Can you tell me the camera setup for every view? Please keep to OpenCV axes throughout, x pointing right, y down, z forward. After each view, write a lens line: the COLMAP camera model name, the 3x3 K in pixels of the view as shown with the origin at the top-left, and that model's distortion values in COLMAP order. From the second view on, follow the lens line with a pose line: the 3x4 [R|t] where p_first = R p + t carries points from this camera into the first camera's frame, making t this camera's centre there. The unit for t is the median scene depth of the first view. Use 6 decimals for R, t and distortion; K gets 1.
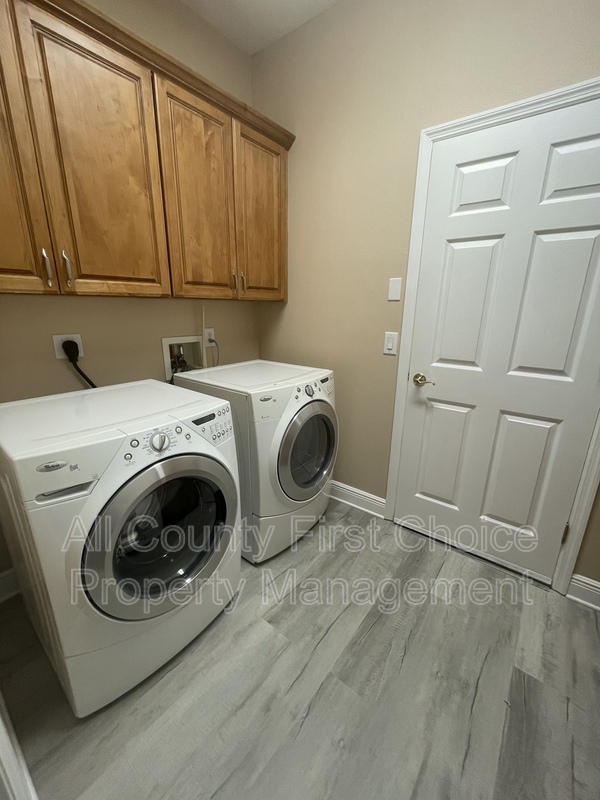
lens RADIAL K [[327.3, 0, 301.1], [0, 327.3, 400.8], [0, 0, 1]] dist [-0.004348, -0.000035]
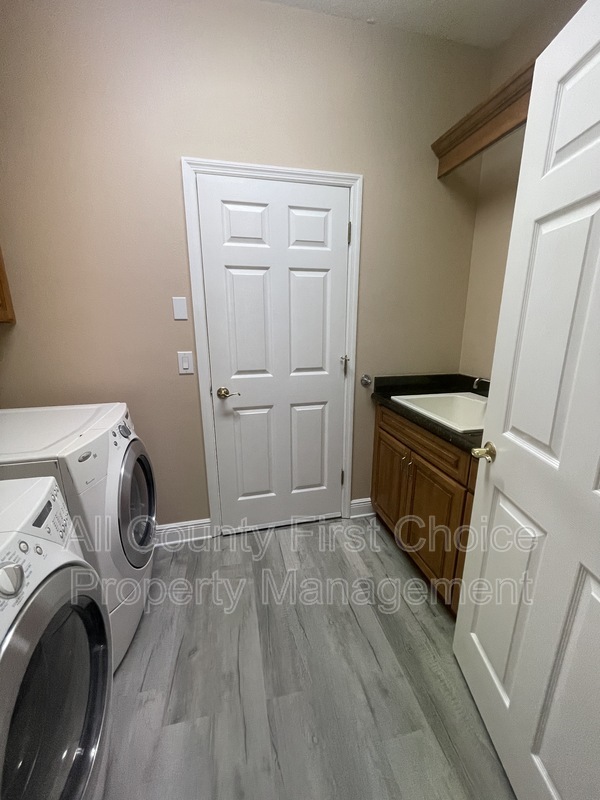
lens RADIAL K [[327.3, 0, 303.6], [0, 327.3, 400.2], [0, 0, 1]] dist [-0.004348, -0.000035]
pose [[0.622309, -0.203646, 0.755817, -0.325106], [0.228320, 0.970802, 0.073581, -0.071003], [-0.748733, 0.126778, 0.650635, 0.137629]]
